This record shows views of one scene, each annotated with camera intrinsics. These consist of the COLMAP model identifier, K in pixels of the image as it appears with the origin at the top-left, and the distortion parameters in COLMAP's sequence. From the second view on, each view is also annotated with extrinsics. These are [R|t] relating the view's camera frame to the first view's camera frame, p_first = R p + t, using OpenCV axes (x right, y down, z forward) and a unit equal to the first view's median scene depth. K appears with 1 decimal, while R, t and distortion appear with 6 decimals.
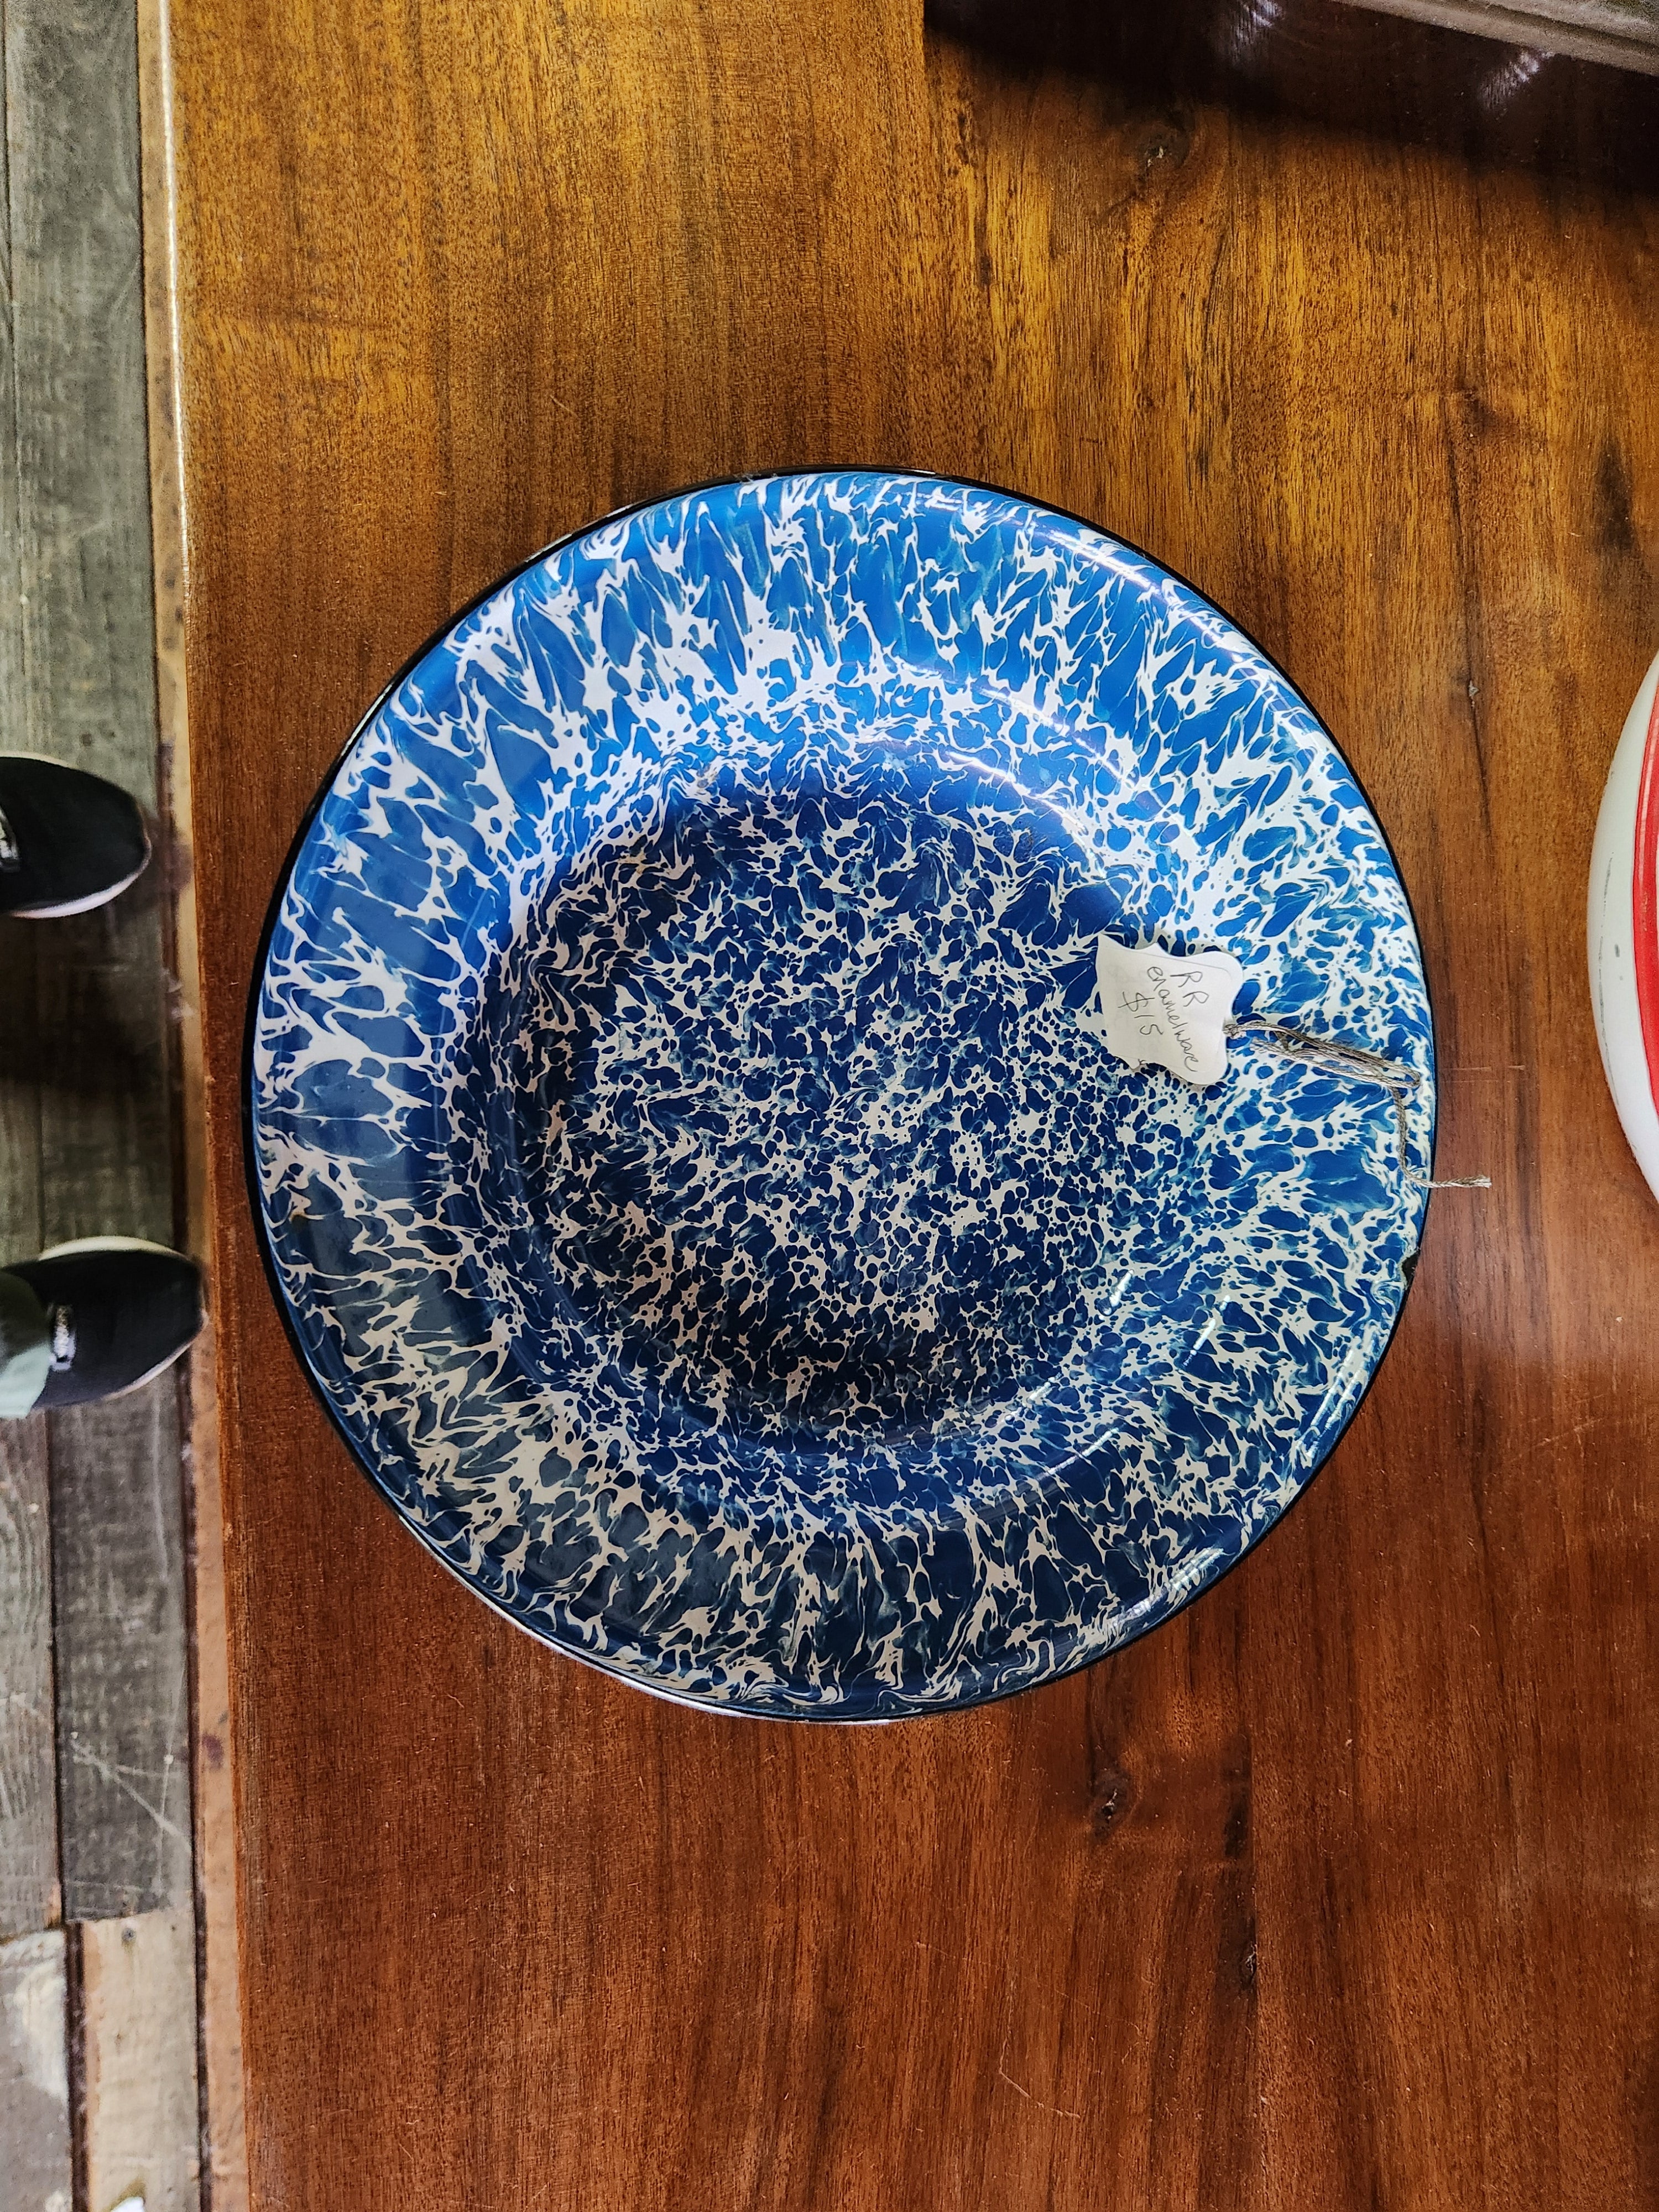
lens RADIAL K [[1541.6, 0, 840.7], [0, 1541.6, 1133.5], [0, 0, 1]] dist [0.039770, -0.035738]
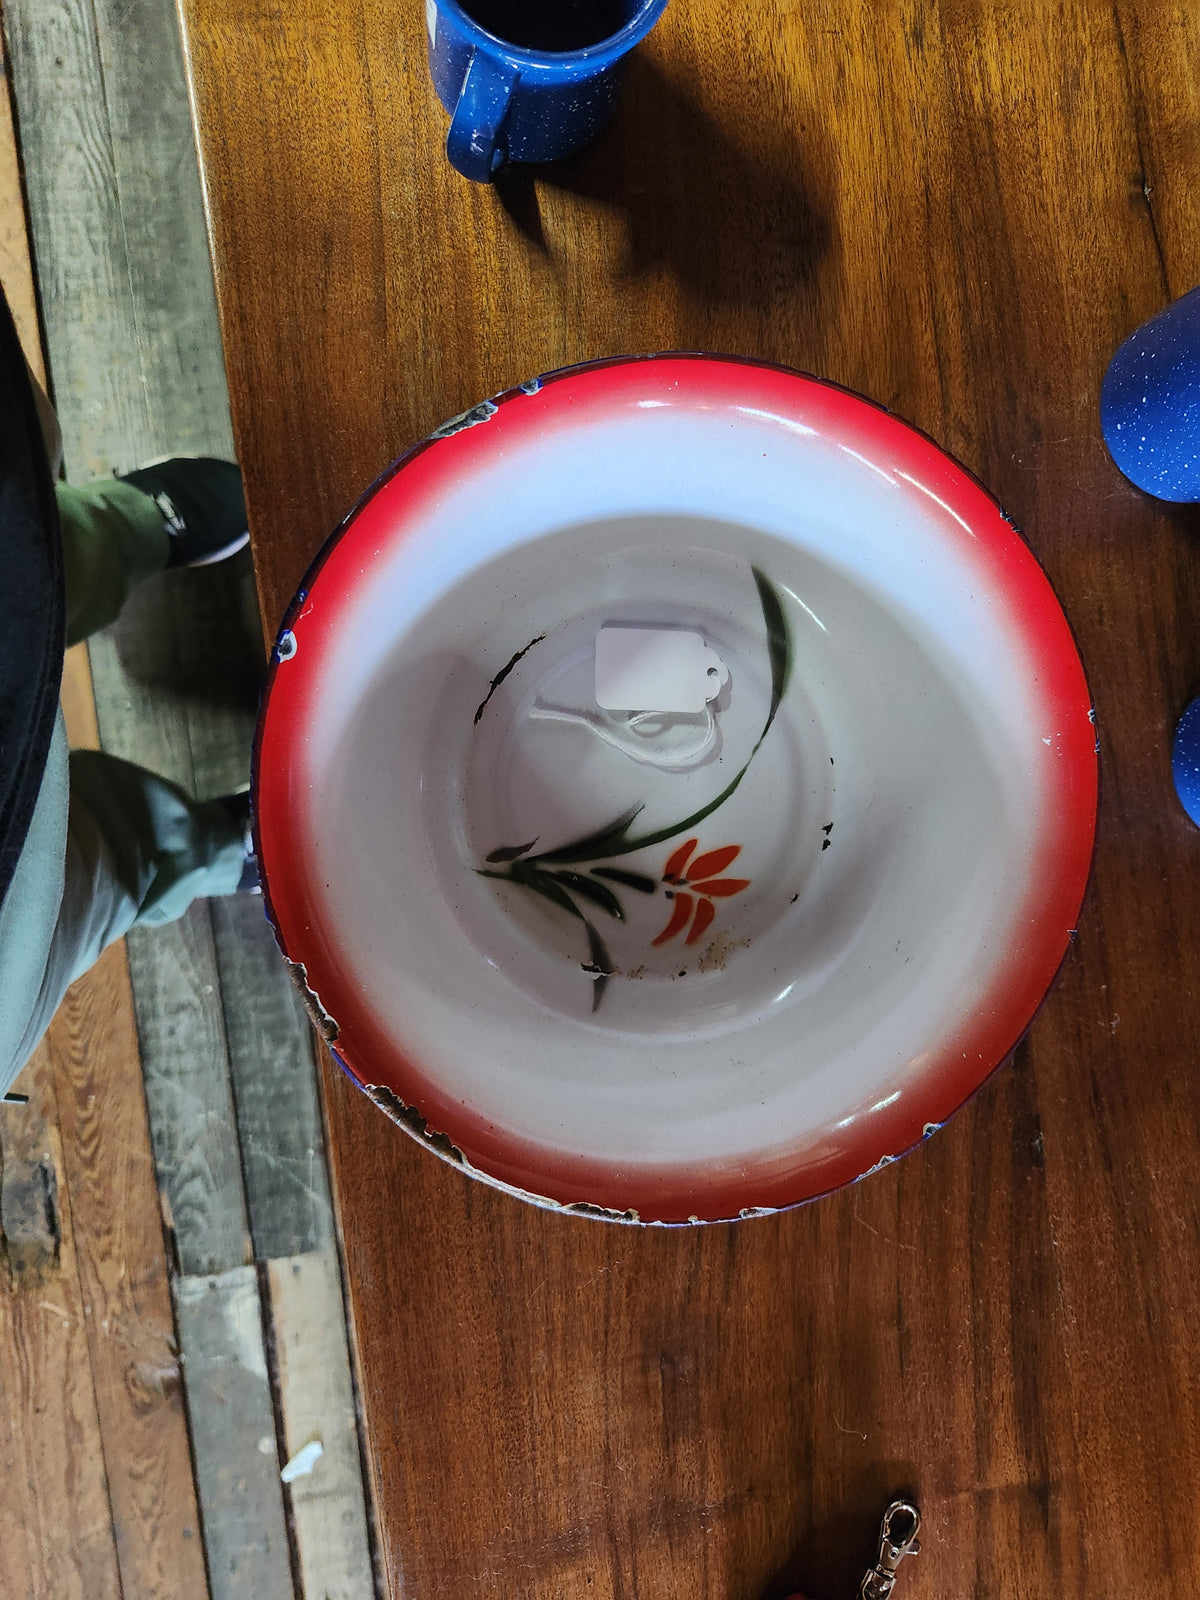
lens RADIAL K [[1111.5, 0, 593.5], [0, 1111.5, 807.1], [0, 0, 1]] dist [0.042808, -0.035856]
pose [[0.986529, -0.080557, -0.142380, 0.040531], [0.085482, 0.995923, 0.028808, 0.174642], [0.139479, -0.040590, 0.989393, -0.028009]]
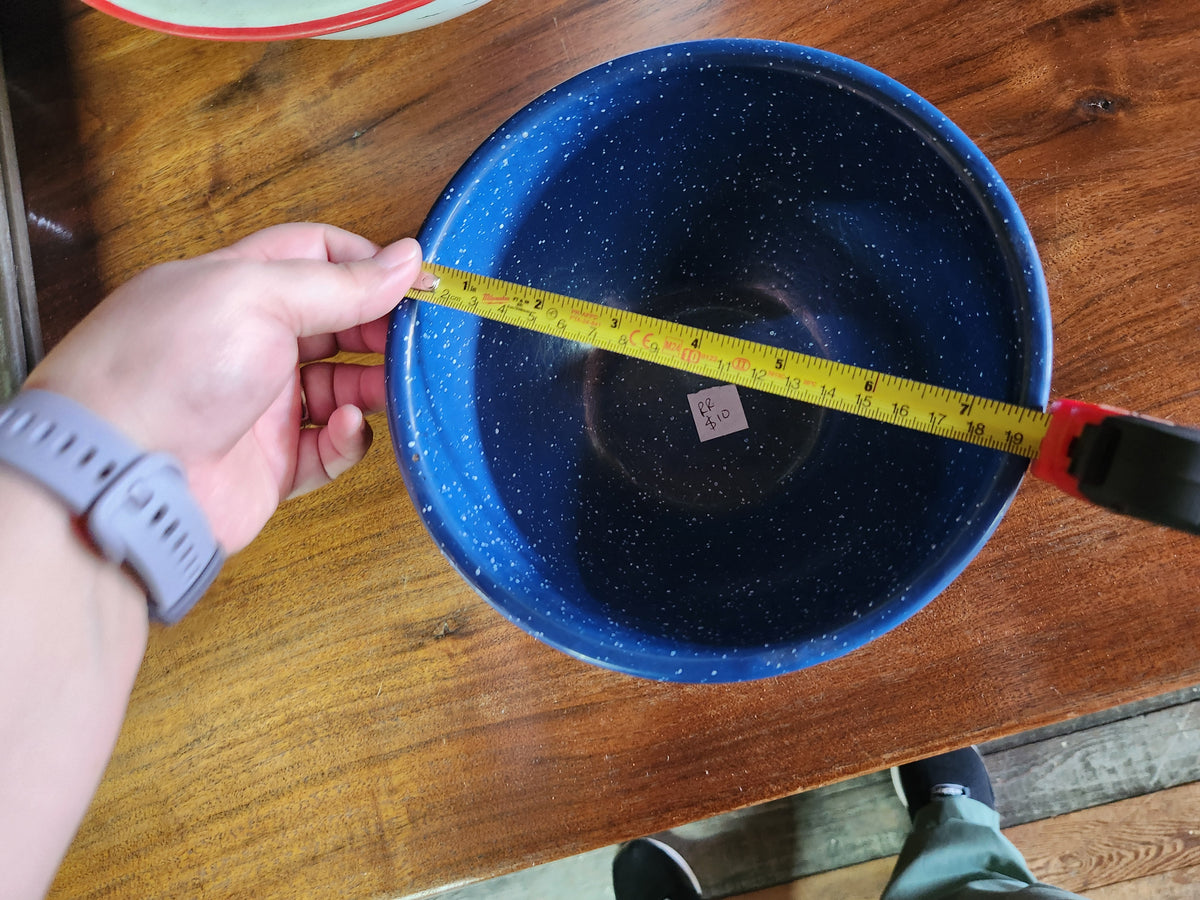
lens RADIAL K [[839.6, 0, 598.2], [0, 839.6, 460.4], [0, 0, 1]] dist [0.037666, -0.037053]
pose [[-0.310469, -0.946927, -0.083297, 0.067524], [0.940131, -0.292915, -0.174228, 0.020145], [0.140583, -0.132402, 0.981176, 0.087318]]
